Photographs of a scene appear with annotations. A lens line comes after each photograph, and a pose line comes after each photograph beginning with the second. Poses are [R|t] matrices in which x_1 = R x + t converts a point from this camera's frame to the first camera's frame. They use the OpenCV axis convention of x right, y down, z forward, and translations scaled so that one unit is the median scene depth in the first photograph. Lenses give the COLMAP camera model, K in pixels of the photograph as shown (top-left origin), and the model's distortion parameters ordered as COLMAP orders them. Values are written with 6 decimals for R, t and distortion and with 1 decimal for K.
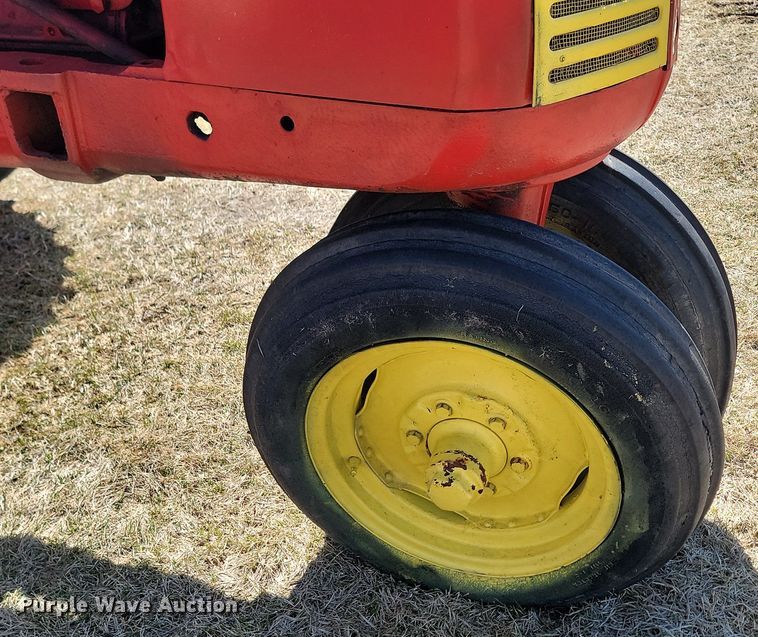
lens RADIAL K [[833.7, 0, 372.8], [0, 833.7, 363.7], [0, 0, 1]] dist [0.046649, 0.000000]
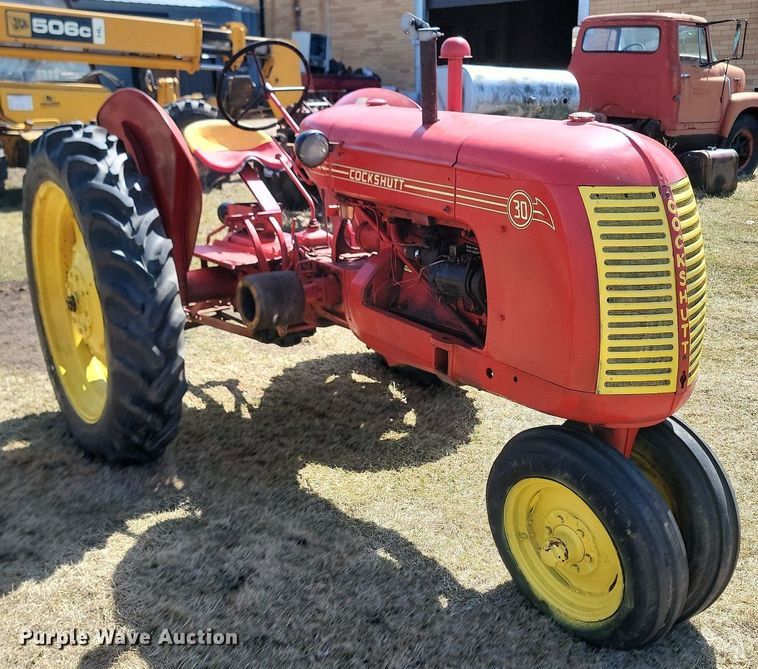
lens RADIAL K [[769.6, 0, 378.3], [0, 769.6, 328.1], [0, 0, 1]] dist [0.022154, 0.000000]
pose [[0.783928, 0.172154, -0.596507, 0.771062], [-0.346294, 0.918692, -0.189961, 0.134585], [0.515303, 0.355482, 0.779804, -0.912546]]
